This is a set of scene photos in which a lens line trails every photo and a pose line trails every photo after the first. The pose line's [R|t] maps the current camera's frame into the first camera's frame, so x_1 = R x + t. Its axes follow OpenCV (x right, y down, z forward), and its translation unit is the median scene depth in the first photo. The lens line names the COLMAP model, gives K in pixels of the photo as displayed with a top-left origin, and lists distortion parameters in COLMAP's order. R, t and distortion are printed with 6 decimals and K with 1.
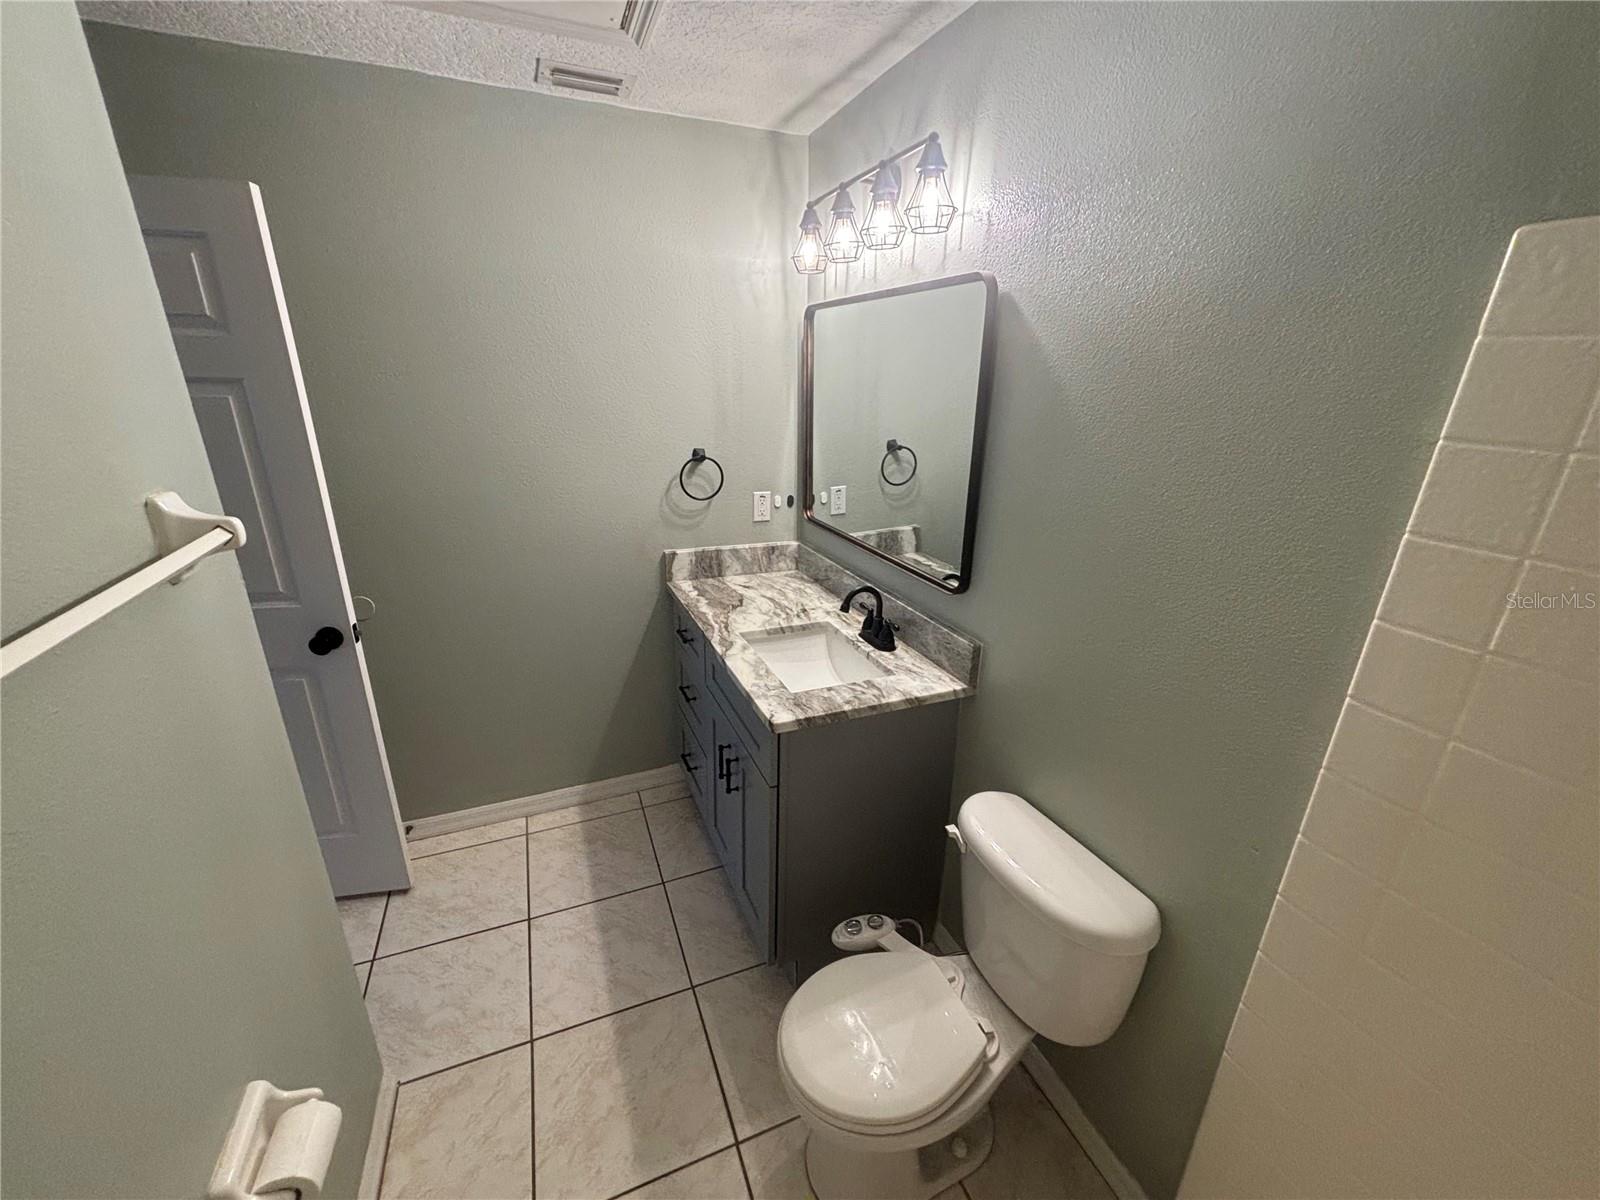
lens RADIAL K [[639.4, 0, 797.1], [0, 639.4, 600.9], [0, 0, 1]] dist [-0.000853, -0.000801]
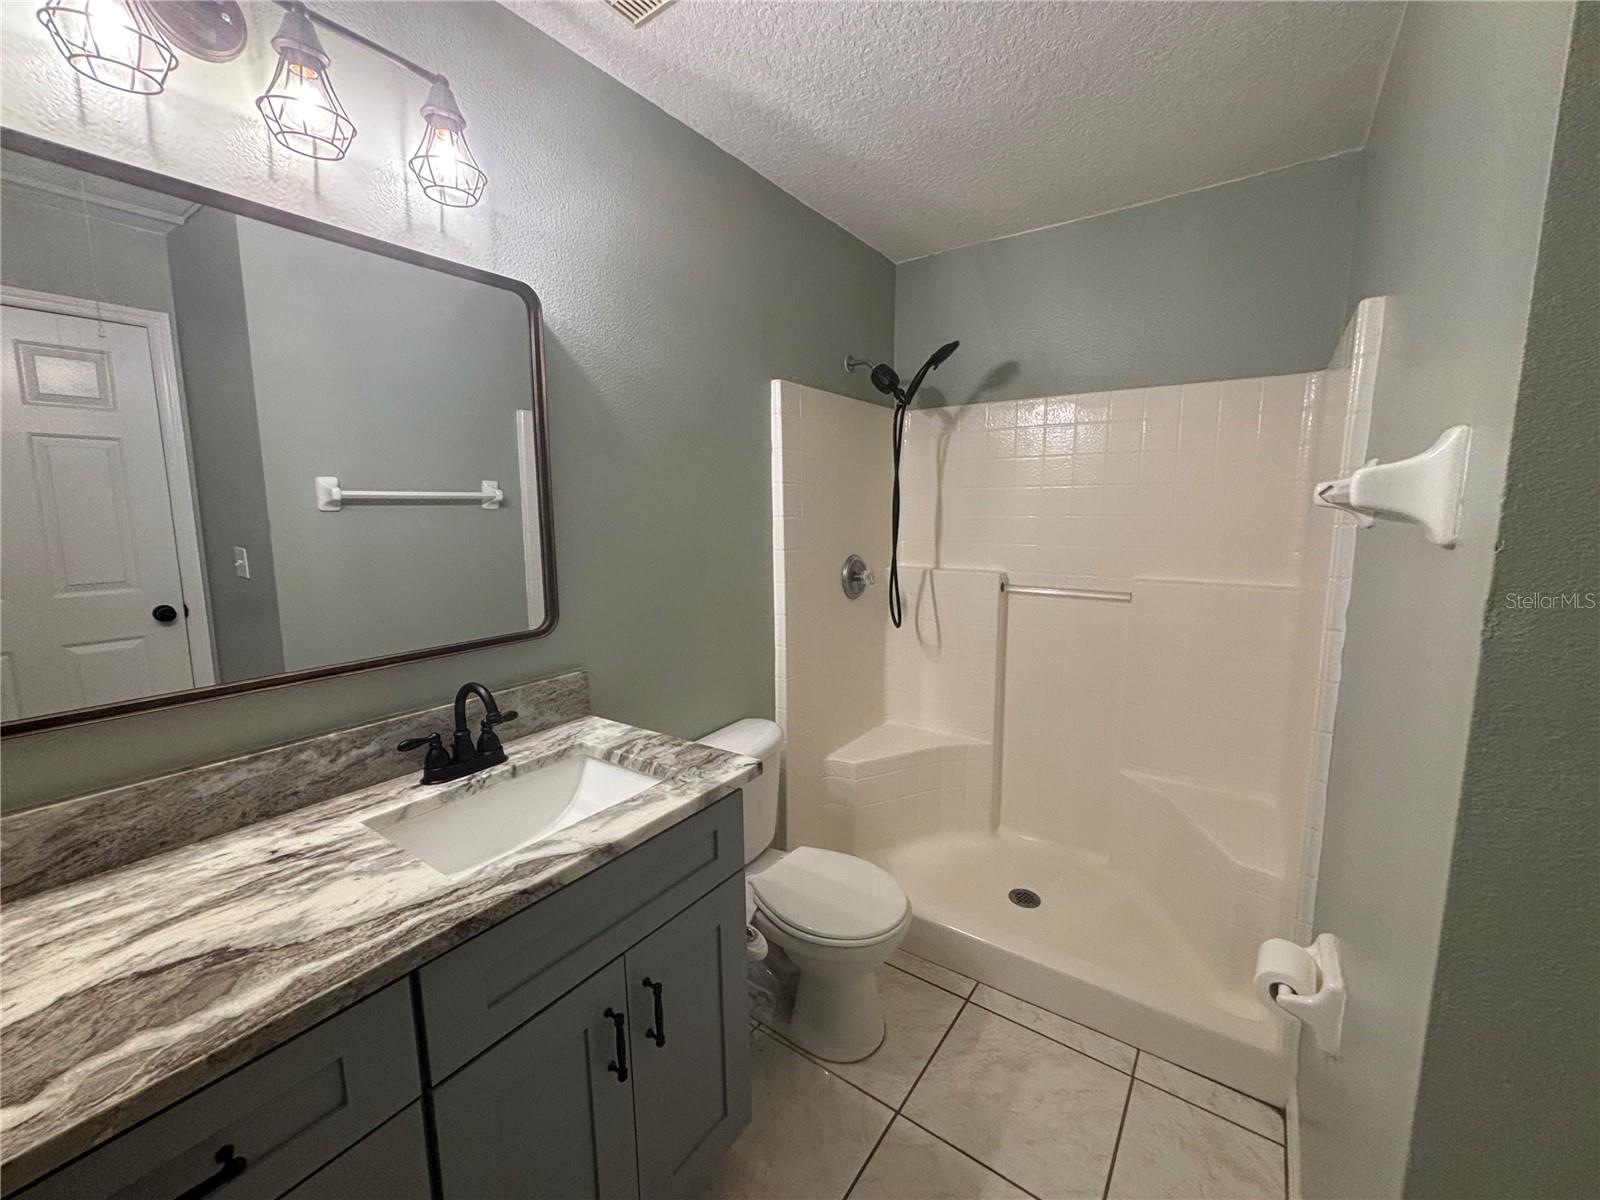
lens RADIAL K [[639.4, 0, 800.0], [0, 639.4, 598.5], [0, 0, 1]] dist [-0.000853, -0.000801]
pose [[-0.527798, -0.132597, 0.838956, -0.531176], [0.284078, 0.903298, 0.321484, -0.190058], [-0.800455, 0.408008, -0.439092, 0.866828]]
